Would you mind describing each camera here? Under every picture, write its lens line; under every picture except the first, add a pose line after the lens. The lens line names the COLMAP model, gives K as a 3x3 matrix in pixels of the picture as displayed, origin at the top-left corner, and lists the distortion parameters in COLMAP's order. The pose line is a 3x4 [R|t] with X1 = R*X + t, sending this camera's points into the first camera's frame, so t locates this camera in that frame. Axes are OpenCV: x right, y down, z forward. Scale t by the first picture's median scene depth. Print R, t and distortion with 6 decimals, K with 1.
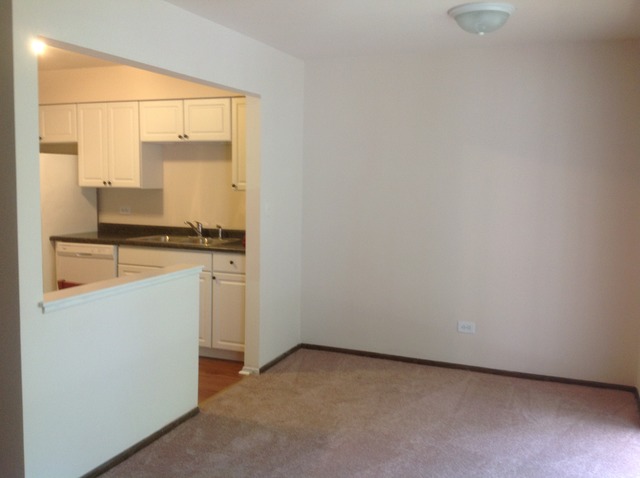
lens RADIAL K [[613.9, 0, 323.3], [0, 613.9, 237.2], [0, 0, 1]] dist [0.161877, -0.363543]
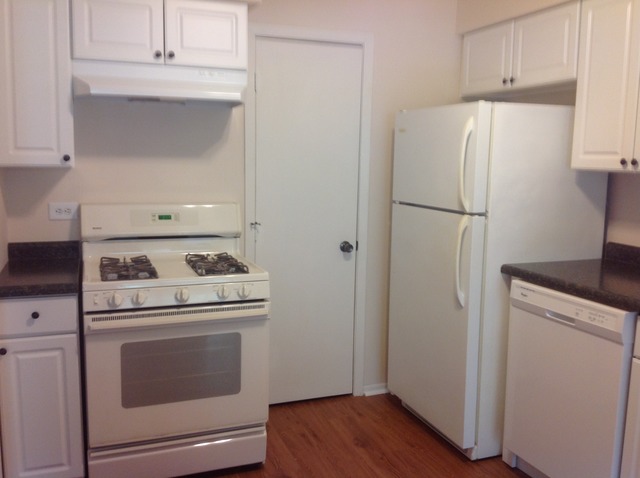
lens RADIAL K [[613.9, 0, 323.3], [0, 613.9, 237.2], [0, 0, 1]] dist [0.161877, -0.363543]
pose [[0.691347, 0.095044, -0.716244, -0.172063], [-0.075914, 0.995379, 0.058810, -0.043435], [0.718524, 0.013715, 0.695367, 0.532044]]
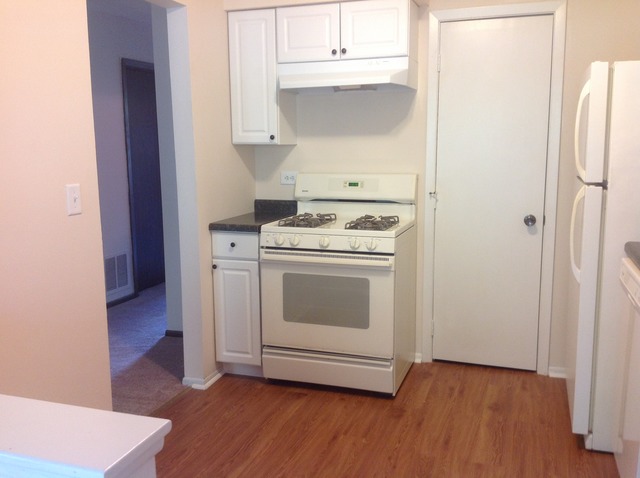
lens RADIAL K [[610.7, 0, 324.0], [0, 610.7, 242.4], [0, 0, 1]] dist [0.181661, -0.361518]
pose [[0.062844, 0.146760, -0.987174, 0.007267], [-0.086862, 0.986180, 0.141083, -0.047387], [0.994236, 0.076882, 0.074724, 0.737560]]
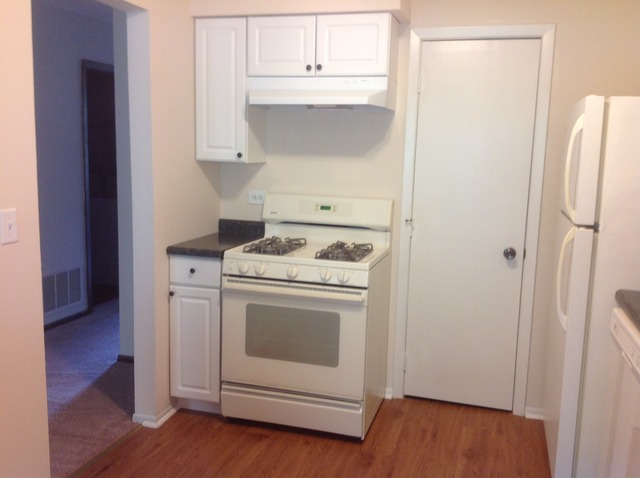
lens RADIAL K [[610.7, 0, 324.0], [0, 610.7, 242.4], [0, 0, 1]] dist [0.181661, -0.361518]
pose [[0.108598, 0.144570, -0.983517, -0.039446], [-0.121573, 0.983873, 0.131198, -0.065631], [0.986624, 0.105321, 0.124423, 0.738876]]
